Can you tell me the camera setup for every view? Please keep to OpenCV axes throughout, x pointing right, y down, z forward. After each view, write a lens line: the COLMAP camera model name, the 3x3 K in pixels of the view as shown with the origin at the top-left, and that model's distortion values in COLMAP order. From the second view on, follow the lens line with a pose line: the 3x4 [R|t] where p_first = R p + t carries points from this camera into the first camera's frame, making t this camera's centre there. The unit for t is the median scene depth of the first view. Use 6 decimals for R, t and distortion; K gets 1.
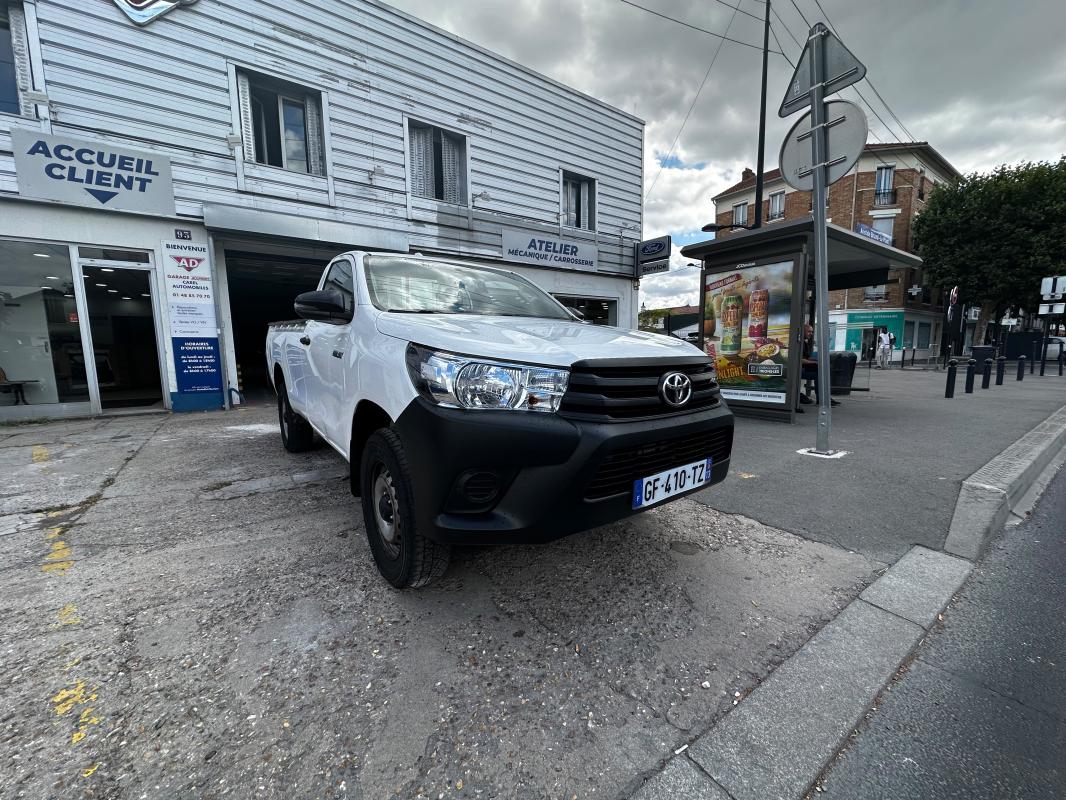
lens RADIAL K [[425.8, 0, 536.0], [0, 425.8, 403.2], [0, 0, 1]] dist [-0.000467, 0.000110]
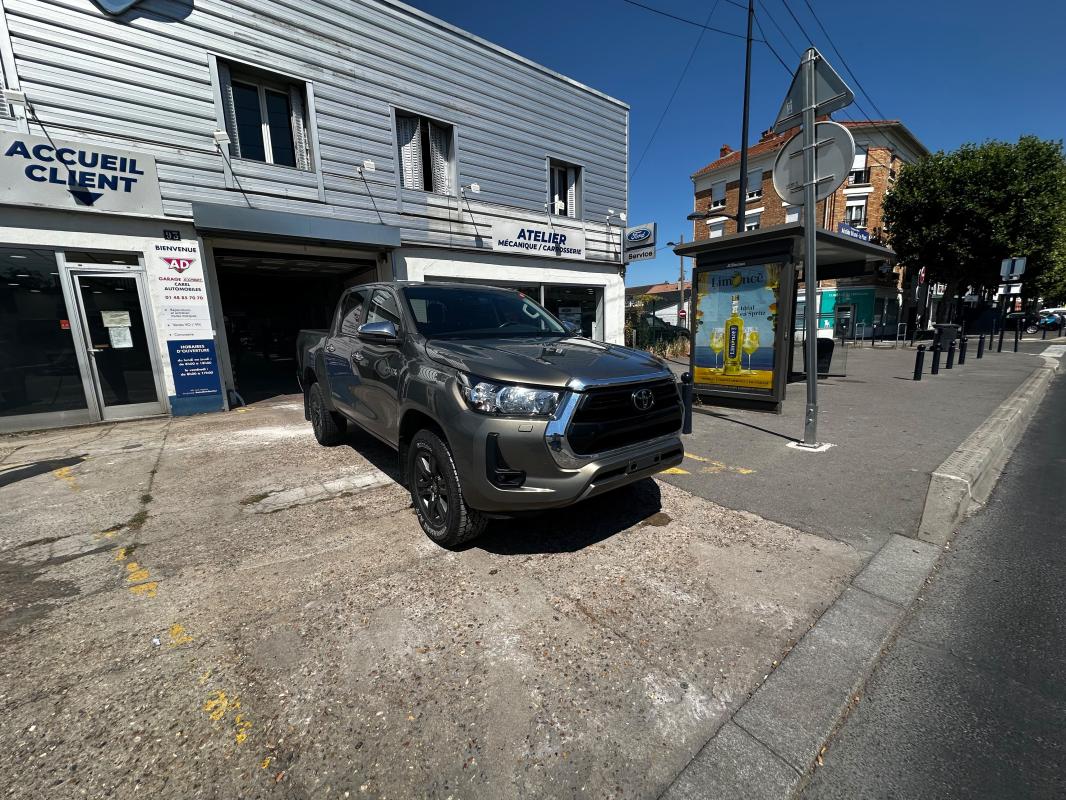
lens RADIAL K [[427.3, 0, 536.9], [0, 427.3, 402.3], [0, 0, 1]] dist [-0.000266, -0.000049]
pose [[0.998536, -0.026957, 0.046885, -0.043674], [0.024747, 0.998584, 0.047087, -0.034645], [-0.048088, -0.045858, 0.997790, -0.035188]]
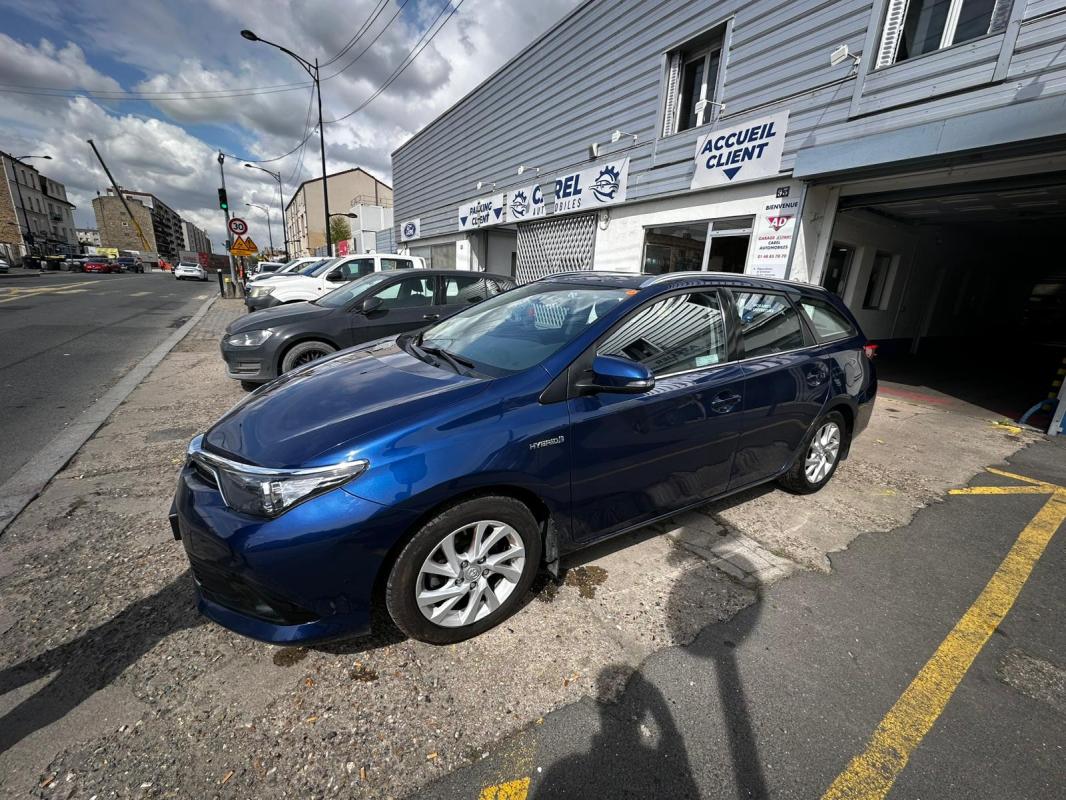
lens RADIAL K [[423.9, 0, 536.2], [0, 423.9, 403.6], [0, 0, 1]] dist [-0.001249, 0.000215]
pose [[-0.039643, 0.279423, -0.959349, 0.244033], [-0.173866, 0.943529, 0.282000, -0.103950], [0.983971, 0.177978, 0.011178, 0.476747]]
